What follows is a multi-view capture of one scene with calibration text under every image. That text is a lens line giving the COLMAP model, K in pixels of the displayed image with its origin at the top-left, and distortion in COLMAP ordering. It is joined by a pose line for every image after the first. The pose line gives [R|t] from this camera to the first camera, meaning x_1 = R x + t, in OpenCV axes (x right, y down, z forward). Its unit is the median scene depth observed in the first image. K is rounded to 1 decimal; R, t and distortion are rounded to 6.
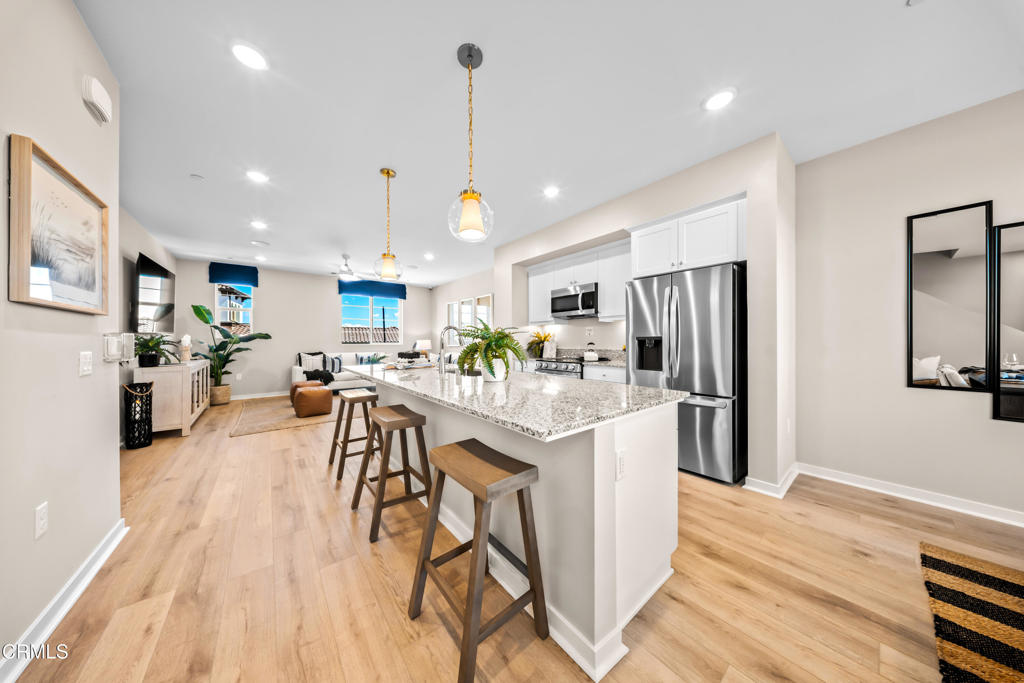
lens RADIAL K [[301.9, 0, 508.5], [0, 301.9, 344.4], [0, 0, 1]] dist [-0.001991, -0.001286]
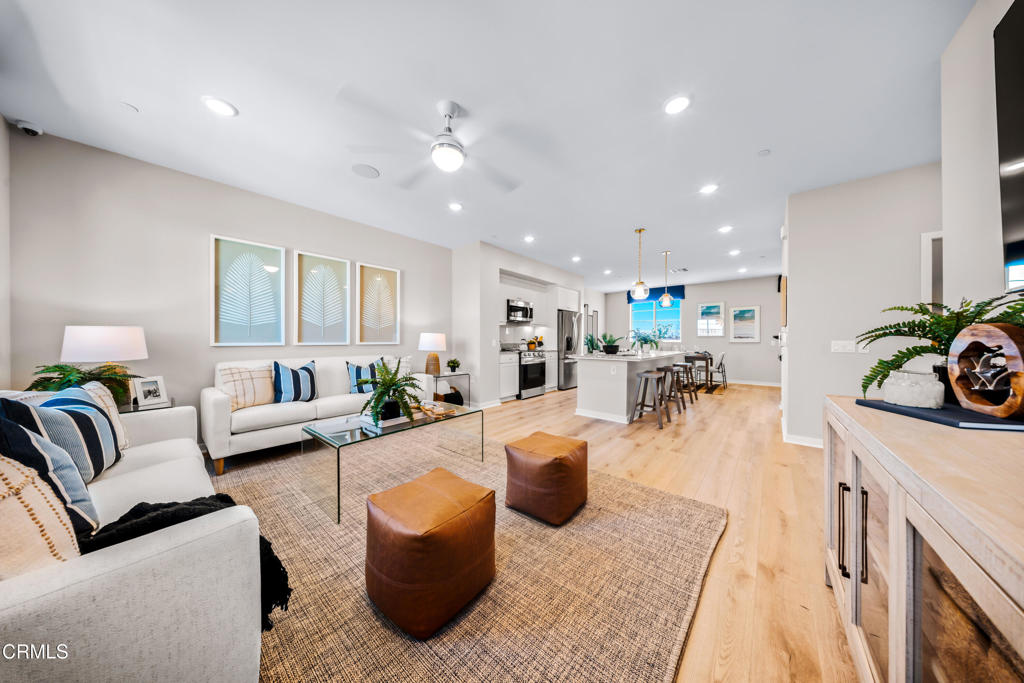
lens RADIAL K [[301.9, 0, 506.8], [0, 301.9, 341.0], [0, 0, 1]] dist [-0.001991, -0.001286]
pose [[-0.172393, -0.000849, 0.985028, -1.007489], [0.004210, 0.999990, 0.001598, 0.002037], [-0.985019, 0.004423, -0.172388, 1.076184]]
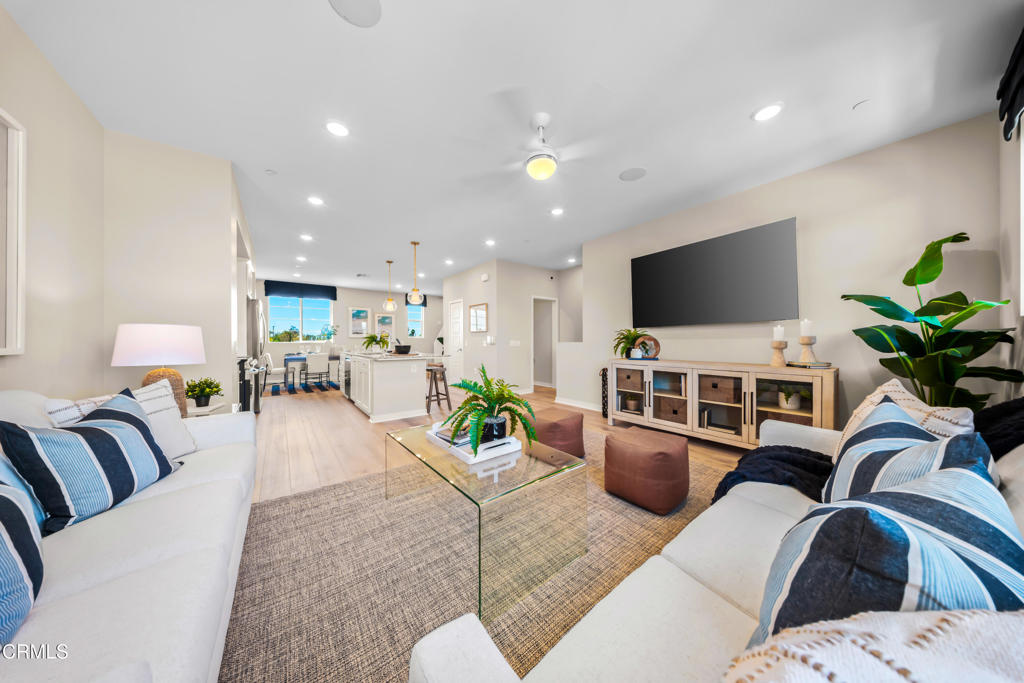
lens RADIAL K [[301.9, 0, 514.4], [0, 301.9, 343.2], [0, 0, 1]] dist [-0.001991, -0.001286]
pose [[-0.999908, 0.005216, 0.012487, -0.550621], [0.005397, 0.999880, 0.014523, -0.001150], [-0.012410, 0.014589, -0.999817, 1.520145]]
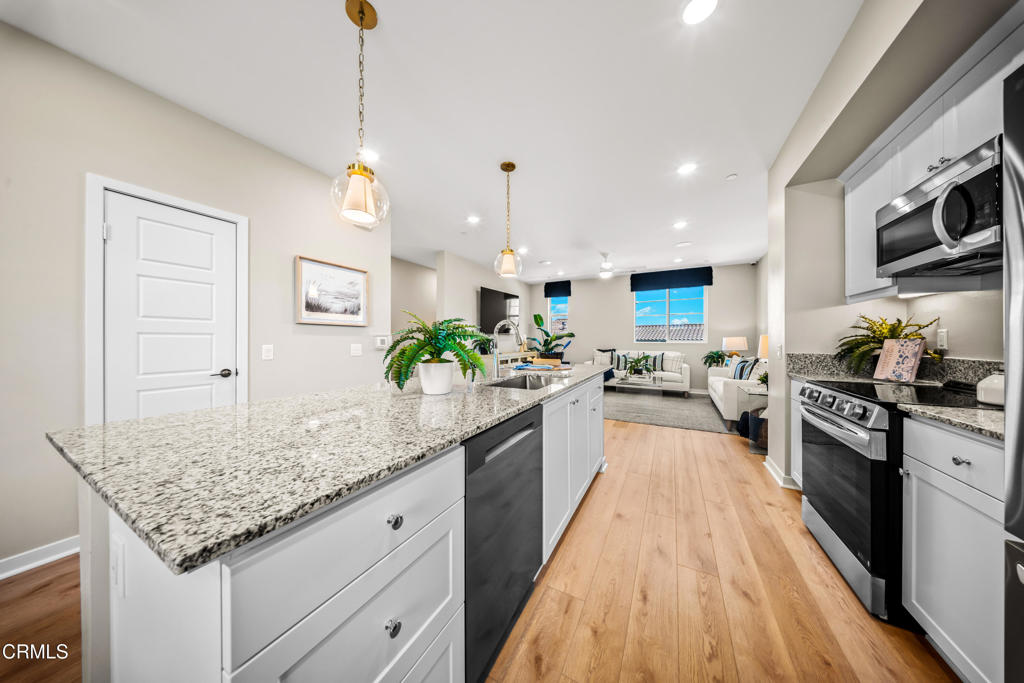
lens RADIAL K [[301.9, 0, 512.0], [0, 301.9, 340.4], [0, 0, 1]] dist [-0.001991, -0.001286]
pose [[0.395662, 0.001895, -0.918394, 0.272163], [-0.006788, 0.999977, -0.000861, -0.003332], [0.918371, 0.006574, 0.395666, 0.350281]]
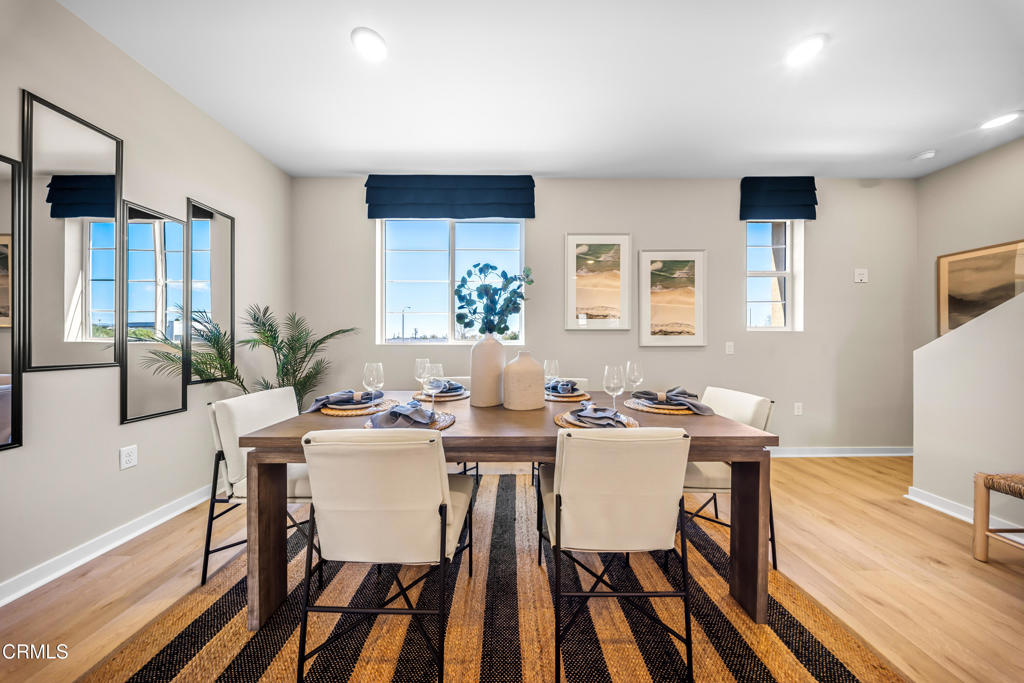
lens RADIAL K [[301.9, 0, 509.9], [0, 301.9, 343.8], [0, 0, 1]] dist [-0.001991, -0.001286]
pose [[-0.779029, -0.006163, 0.626958, 0.165057], [0.002286, 0.999917, 0.012670, 0.004422], [-0.626984, 0.011304, -0.778950, 0.276997]]
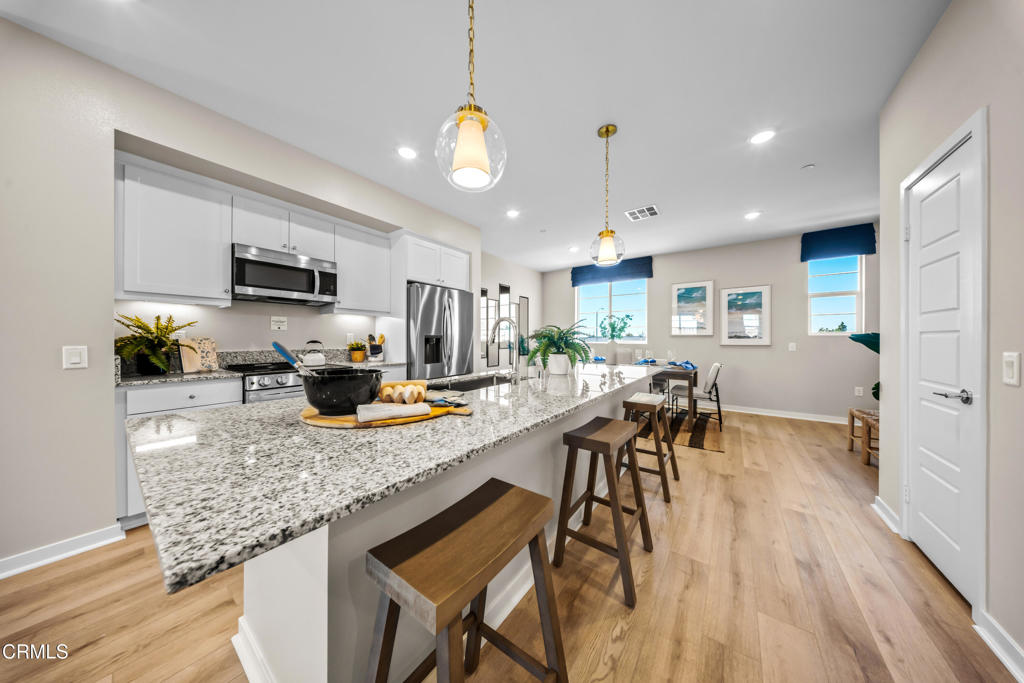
lens RADIAL K [[301.9, 0, 513.9], [0, 301.9, 340.3], [0, 0, 1]] dist [-0.001991, -0.001286]
pose [[-0.264294, -0.000894, 0.964442, -0.433461], [0.004993, 0.999985, 0.002296, -0.004038], [-0.964429, 0.005423, -0.264286, 0.575753]]
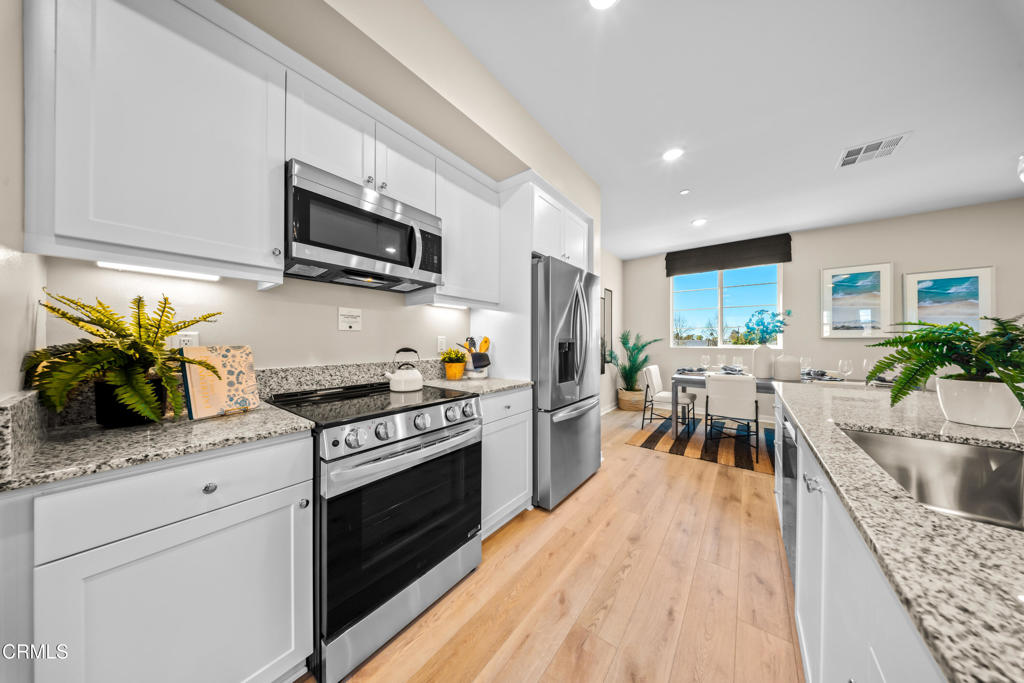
lens RADIAL K [[301.9, 0, 510.8], [0, 301.9, 341.3], [0, 0, 1]] dist [-0.001991, -0.001286]
pose [[-0.233447, 0.002637, 0.972366, -0.143153], [0.006573, 0.999978, -0.001134, -0.010409], [-0.972347, 0.006127, -0.233459, 0.755271]]
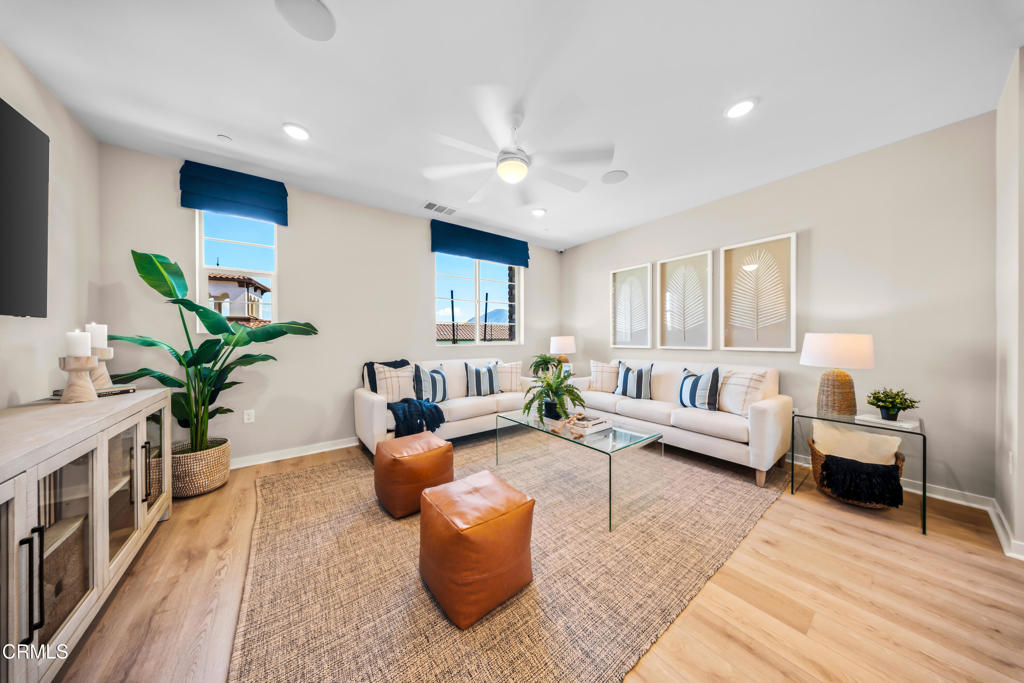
lens RADIAL K [[301.9, 0, 512.6], [0, 301.9, 344.2], [0, 0, 1]] dist [-0.001991, -0.001286]
pose [[0.999477, -0.001160, -0.032316, -0.573528], [0.001483, 0.999949, 0.009992, -0.008991], [0.032303, -0.010034, 0.999428, 0.664938]]
